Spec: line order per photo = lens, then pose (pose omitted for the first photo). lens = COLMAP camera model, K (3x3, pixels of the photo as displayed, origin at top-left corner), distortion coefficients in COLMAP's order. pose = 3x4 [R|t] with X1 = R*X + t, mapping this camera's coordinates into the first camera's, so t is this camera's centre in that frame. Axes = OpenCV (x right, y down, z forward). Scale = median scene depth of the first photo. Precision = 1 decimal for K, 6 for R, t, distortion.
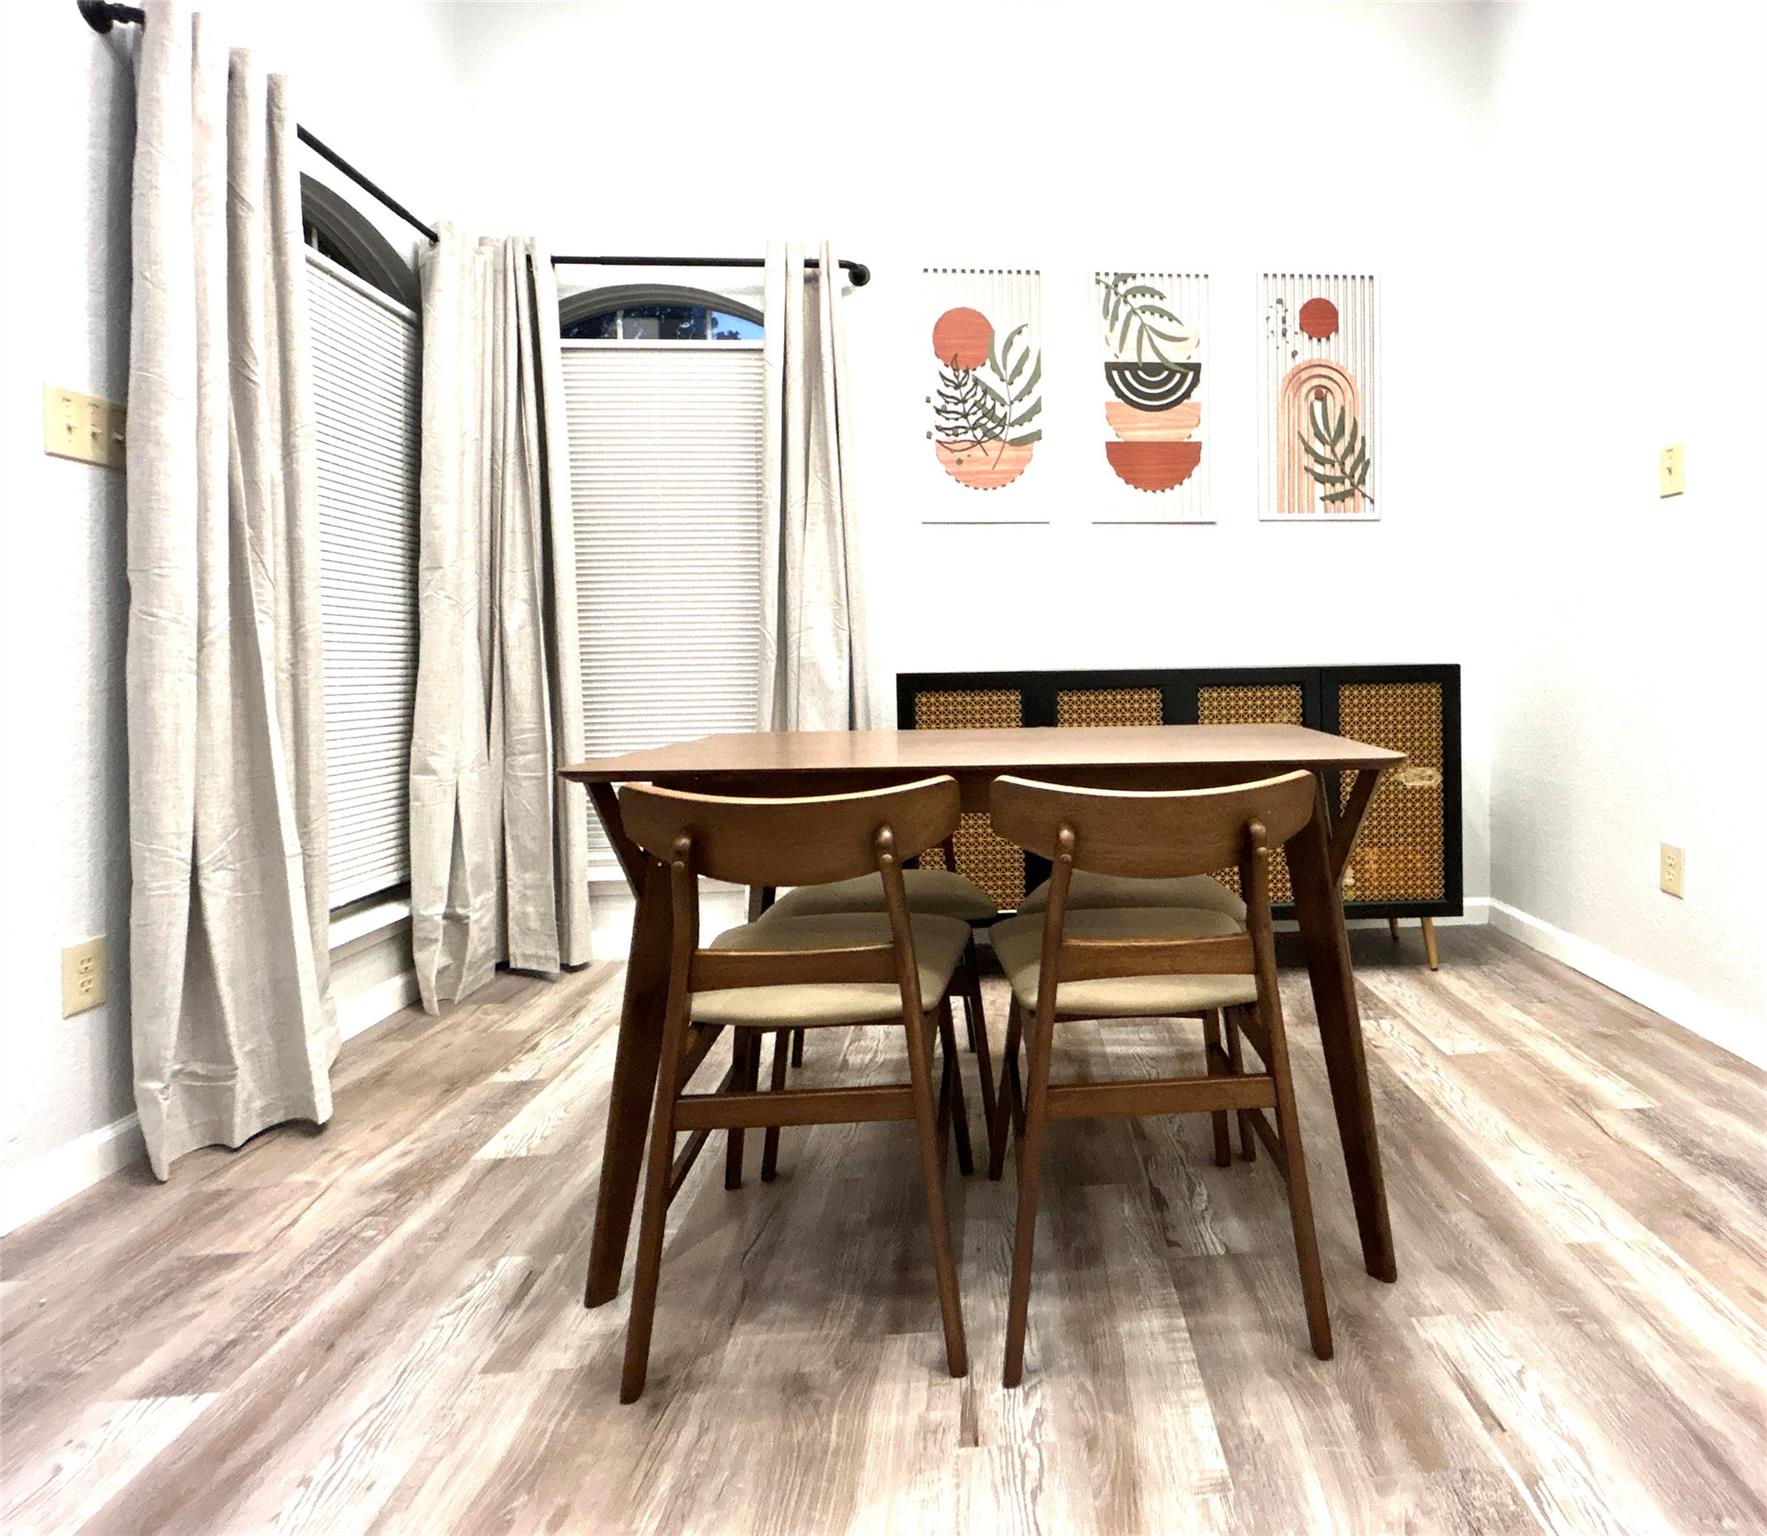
lens RADIAL K [[960.3, 0, 1081.1], [0, 960.3, 683.8], [0, 0, 1]] dist [0.002295, -0.000415]
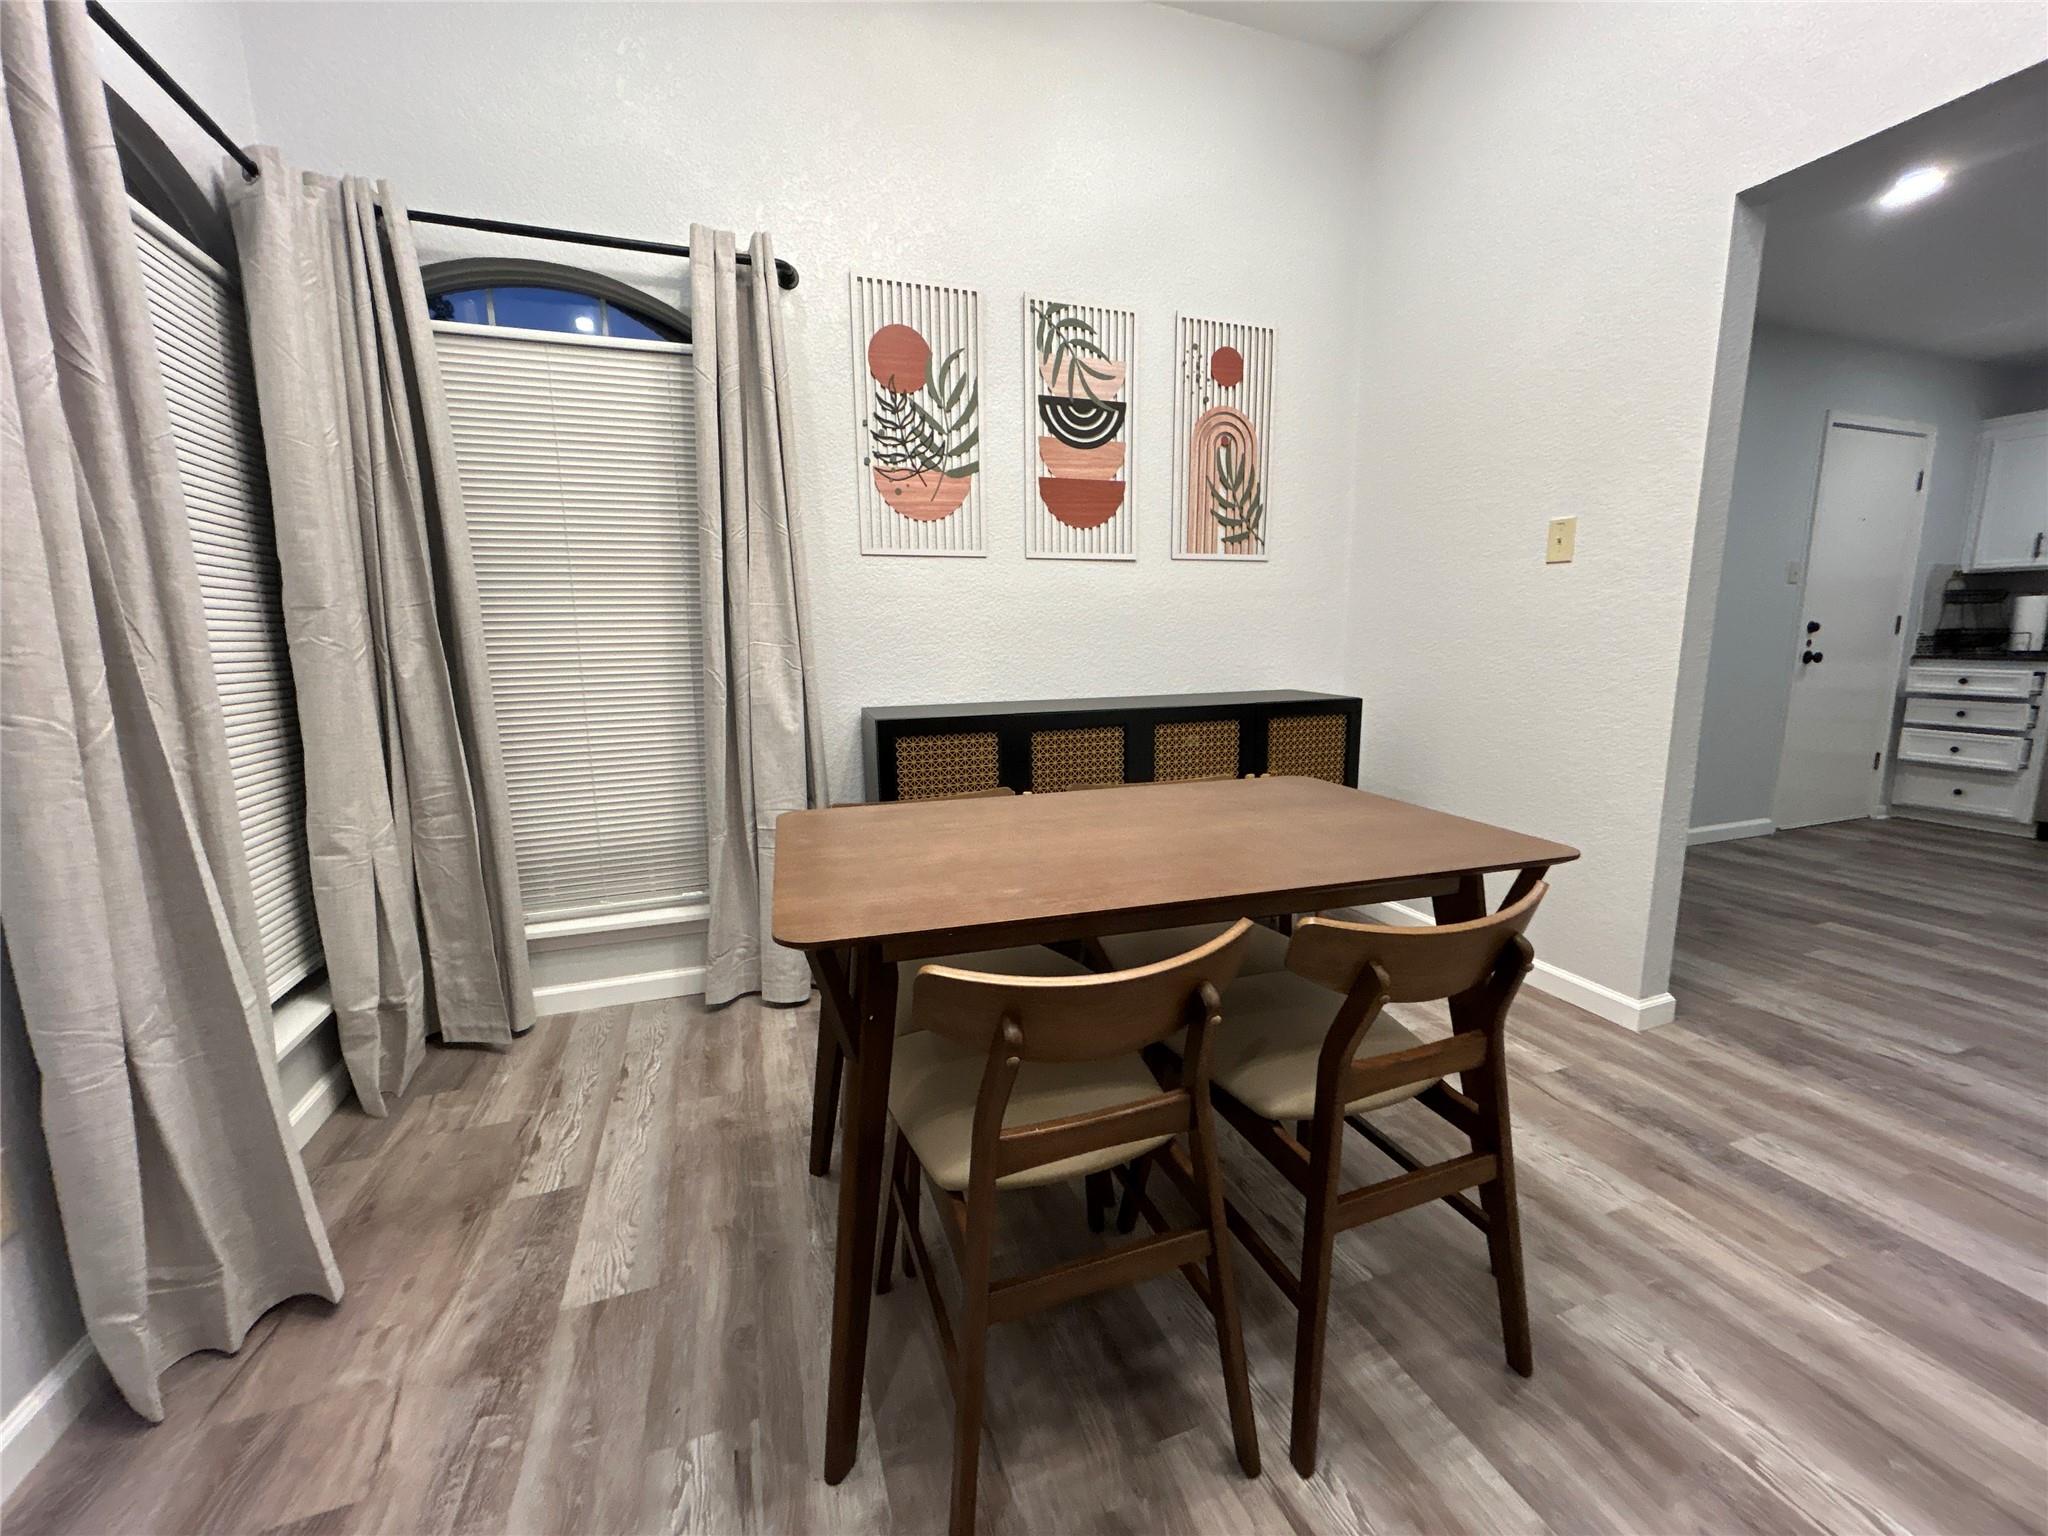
lens RADIAL K [[820.7, 0, 1045.4], [0, 820.7, 776.1], [0, 0, 1]] dist [0.000188, -0.000402]
pose [[0.965172, -0.041784, 0.258257, -0.210922], [0.004470, 0.989653, 0.143413, -0.063161], [-0.261577, -0.137264, 0.955372, 0.120100]]
